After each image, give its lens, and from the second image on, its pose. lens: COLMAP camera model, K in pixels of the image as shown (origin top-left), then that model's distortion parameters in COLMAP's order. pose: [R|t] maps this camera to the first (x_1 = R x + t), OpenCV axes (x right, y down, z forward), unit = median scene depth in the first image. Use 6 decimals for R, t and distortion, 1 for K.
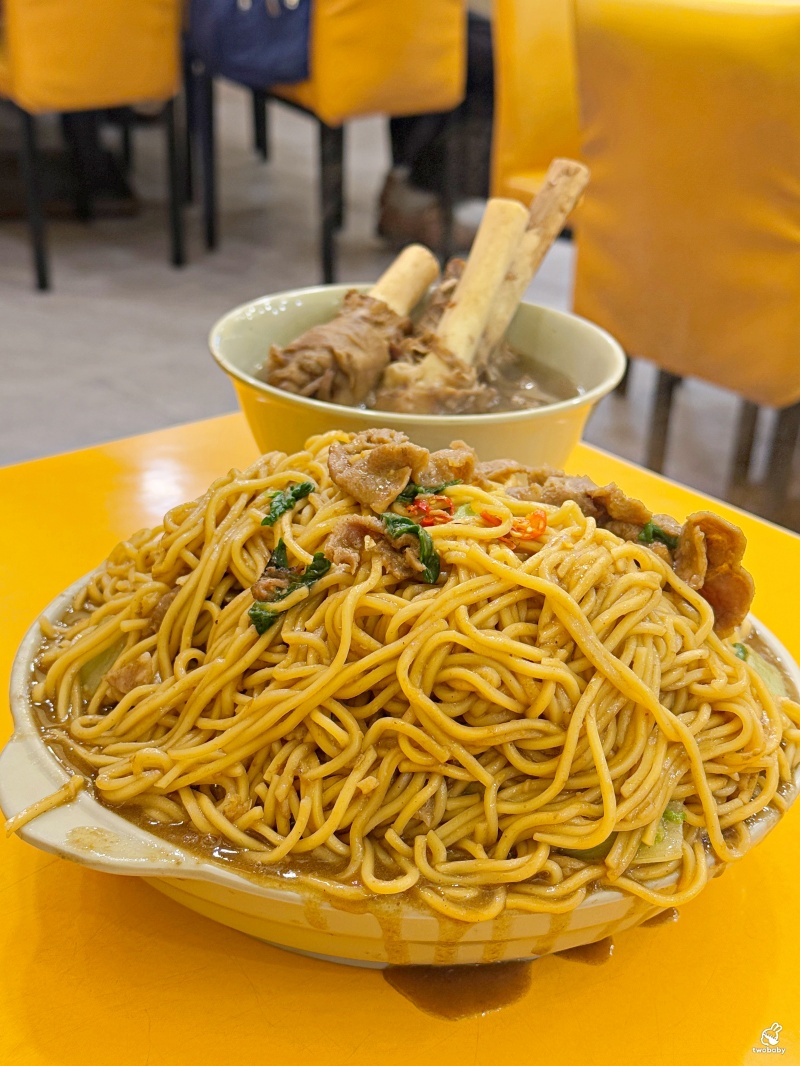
lens RADIAL K [[1716.1, 0, 401.8], [0, 1716.1, 536.7], [0, 0, 1]] dist [0.059598, 0.000000]
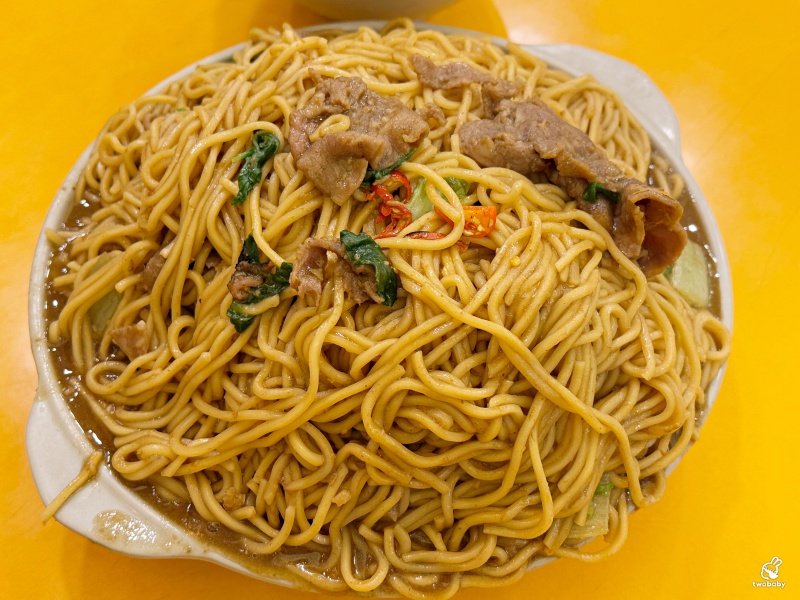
lens RADIAL K [[1287.9, 0, 399.7], [0, 1287.9, 299.8], [0, 0, 1]] dist [0.059598, 0.000000]
pose [[0.999156, -0.038480, -0.014370, 0.034993], [0.040349, 0.853973, 0.518751, -0.397644], [-0.007690, -0.518893, 0.854805, 0.297339]]
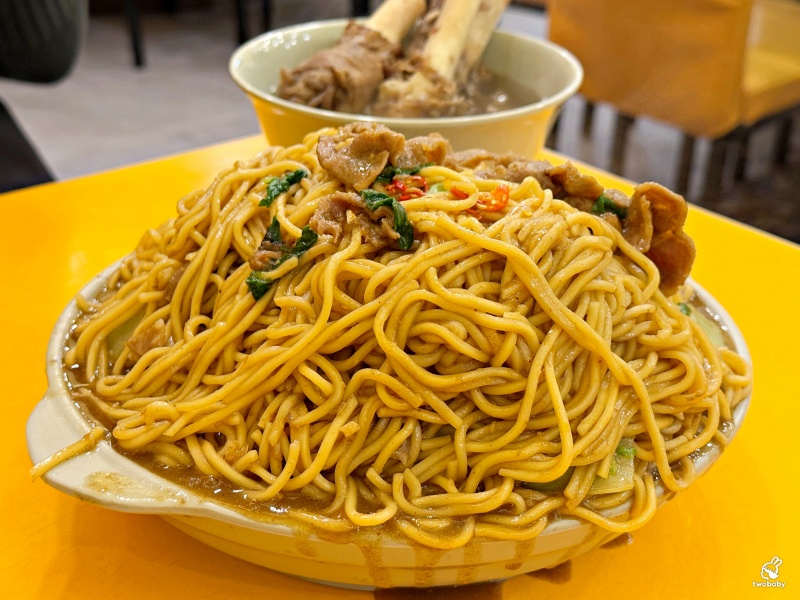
lens RADIAL K [[1287.9, 0, 396.4], [0, 1287.9, 303.4], [0, 0, 1]] dist [0.059598, 0.000000]
pose [[0.999444, -0.022718, -0.024414, 0.030646], [0.023559, 0.999120, 0.034703, 0.032337], [0.023604, -0.035259, 0.999099, 0.156701]]
